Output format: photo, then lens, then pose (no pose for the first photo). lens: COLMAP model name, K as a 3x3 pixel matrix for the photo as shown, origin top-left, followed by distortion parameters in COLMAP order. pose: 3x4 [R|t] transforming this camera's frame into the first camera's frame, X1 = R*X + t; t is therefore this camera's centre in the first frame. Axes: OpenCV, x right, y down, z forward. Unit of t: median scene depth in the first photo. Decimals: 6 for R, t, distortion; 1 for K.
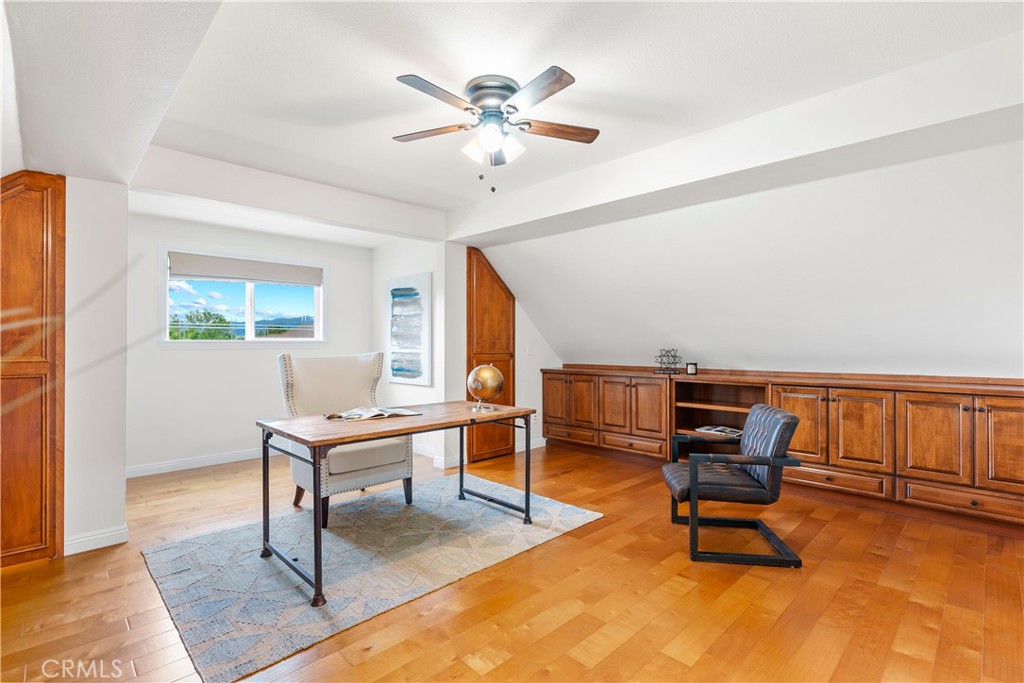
lens RADIAL K [[462.4, 0, 520.2], [0, 462.4, 332.6], [0, 0, 1]] dist [-0.010148, 0.000915]
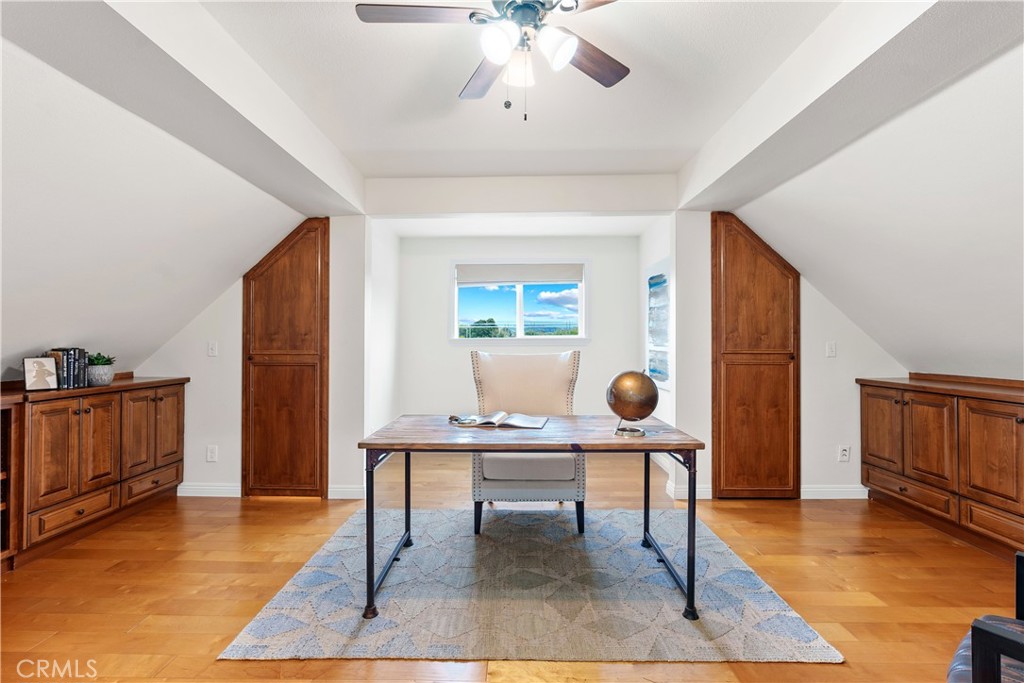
lens RADIAL K [[462.4, 0, 520.2], [0, 462.4, 332.6], [0, 0, 1]] dist [-0.010148, 0.000915]
pose [[0.702412, -0.014479, -0.711623, 0.199435], [0.019156, 0.999815, -0.001434, 0.006204], [0.711513, -0.012624, 0.702560, 0.242208]]
